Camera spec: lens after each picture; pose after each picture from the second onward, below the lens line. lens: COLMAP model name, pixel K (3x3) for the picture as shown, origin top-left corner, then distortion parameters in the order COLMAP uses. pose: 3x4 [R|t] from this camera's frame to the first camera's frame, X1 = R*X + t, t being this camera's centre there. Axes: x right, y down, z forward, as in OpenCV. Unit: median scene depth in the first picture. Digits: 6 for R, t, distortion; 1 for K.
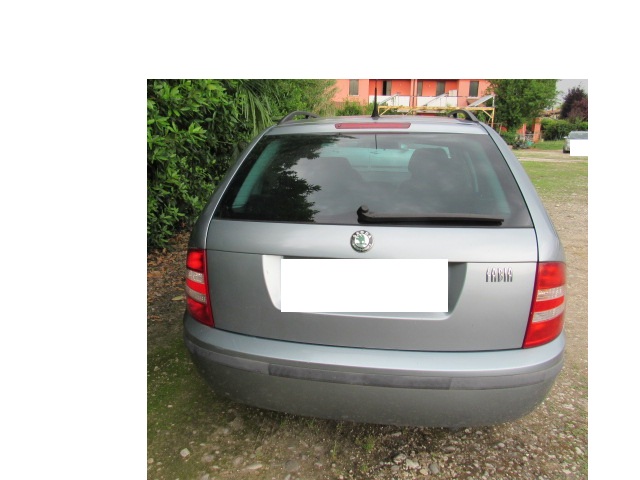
lens RADIAL K [[457.8, 0, 318.3], [0, 457.8, 240.0], [0, 0, 1]] dist [-0.033508, 0.033409]
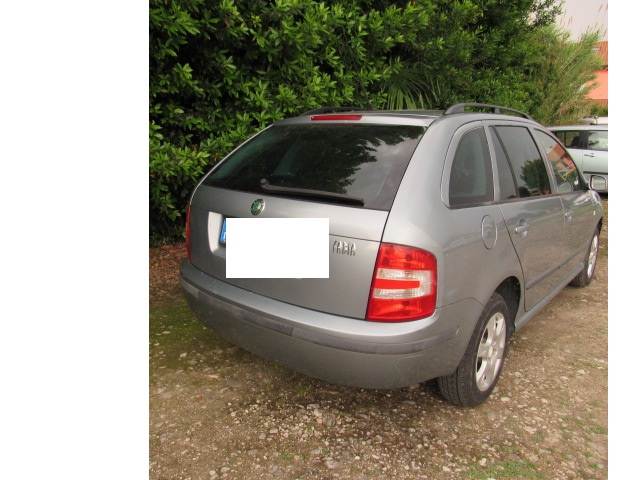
lens RADIAL K [[457.8, 0, 315.8], [0, 457.8, 237.3], [0, 0, 1]] dist [-0.033508, 0.033409]
pose [[0.854739, 0.127424, -0.503174, 0.849098], [-0.130297, 0.991032, 0.029634, 0.024965], [0.502438, 0.040233, 0.863677, -0.011825]]
